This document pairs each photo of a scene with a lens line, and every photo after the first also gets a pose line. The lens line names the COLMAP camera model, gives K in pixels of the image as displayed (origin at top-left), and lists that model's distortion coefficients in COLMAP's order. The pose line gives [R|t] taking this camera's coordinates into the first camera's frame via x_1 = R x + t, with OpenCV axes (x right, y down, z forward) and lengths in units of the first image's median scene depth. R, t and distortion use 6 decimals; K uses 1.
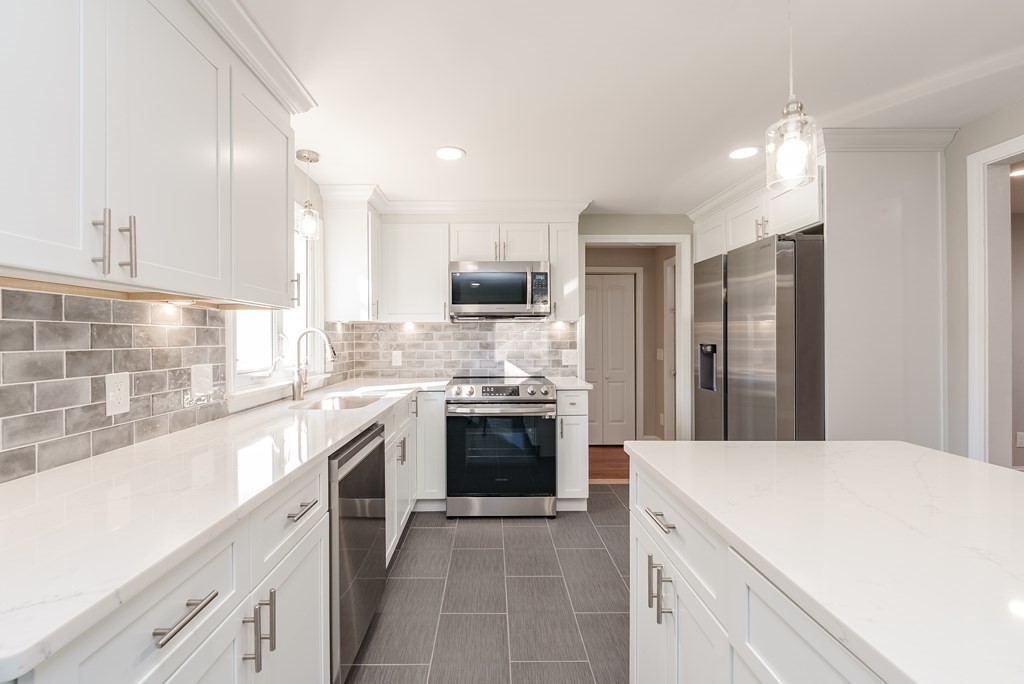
lens RADIAL K [[417.3, 0, 511.0], [0, 417.3, 338.1], [0, 0, 1]] dist [-0.000623, -0.000009]
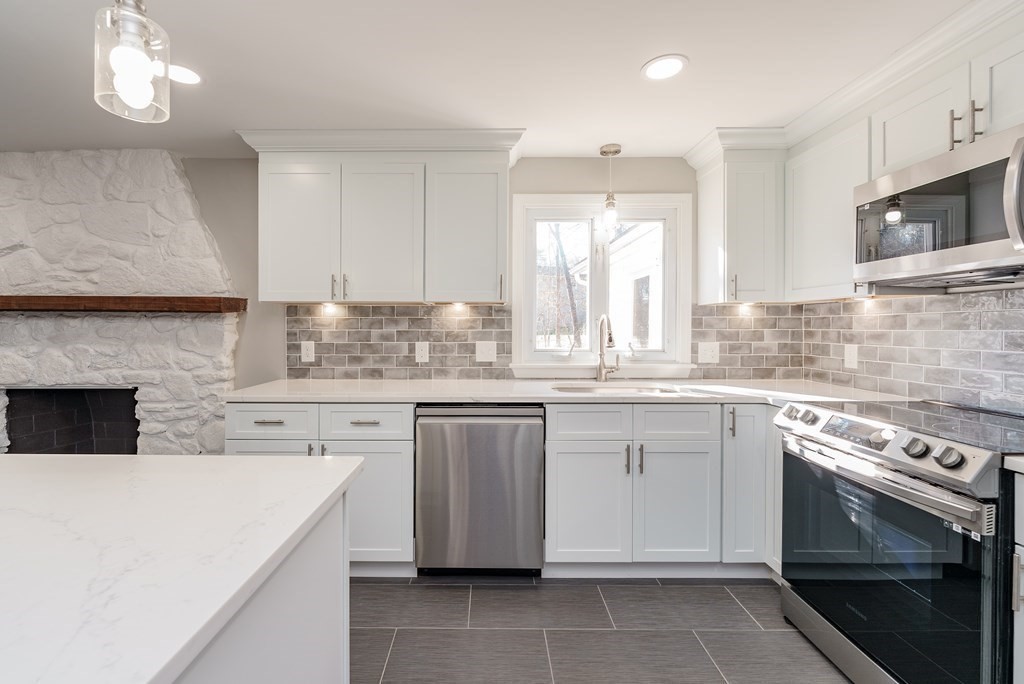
lens RADIAL K [[453.1, 0, 503.7], [0, 453.1, 329.0], [0, 0, 1]] dist [0.001603, -0.000269]
pose [[-0.011648, 0.011952, -0.999861, 0.884794], [0.000473, 0.999929, 0.011947, -0.003005], [0.999932, -0.000333, -0.011653, 1.014371]]
